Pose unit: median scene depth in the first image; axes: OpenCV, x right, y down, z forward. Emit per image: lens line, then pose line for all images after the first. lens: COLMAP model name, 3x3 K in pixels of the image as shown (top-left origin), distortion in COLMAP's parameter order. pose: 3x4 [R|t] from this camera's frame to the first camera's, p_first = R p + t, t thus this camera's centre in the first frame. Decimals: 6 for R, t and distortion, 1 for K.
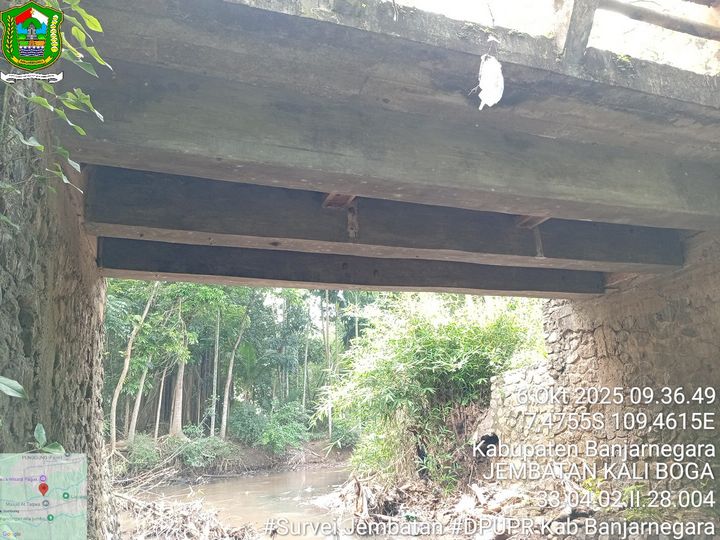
lens RADIAL K [[553.0, 0, 360.0], [0, 553.0, 270.0], [0, 0, 1]] dist [0.076577, -0.155245]
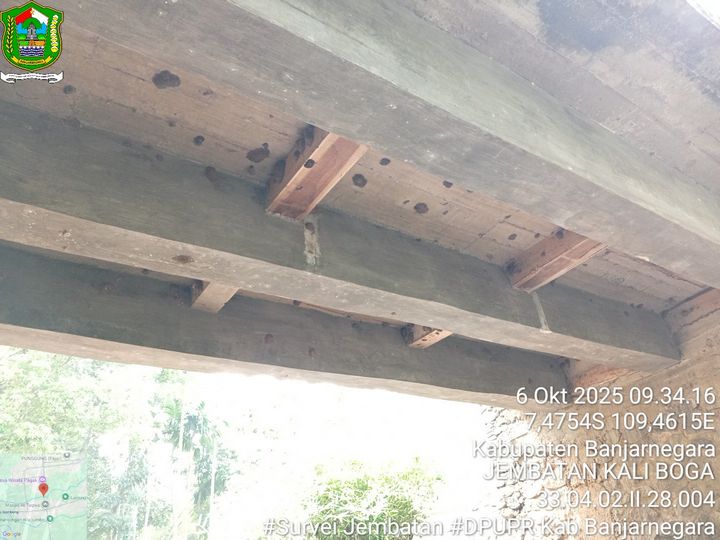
lens RADIAL K [[553.0, 0, 360.0], [0, 553.0, 270.0], [0, 0, 1]] dist [0.076577, -0.155245]
pose [[0.968465, 0.080142, 0.235907, -0.085291], [-0.015099, 0.963993, -0.265500, 0.089512], [-0.248691, 0.253565, 0.934804, 0.313369]]
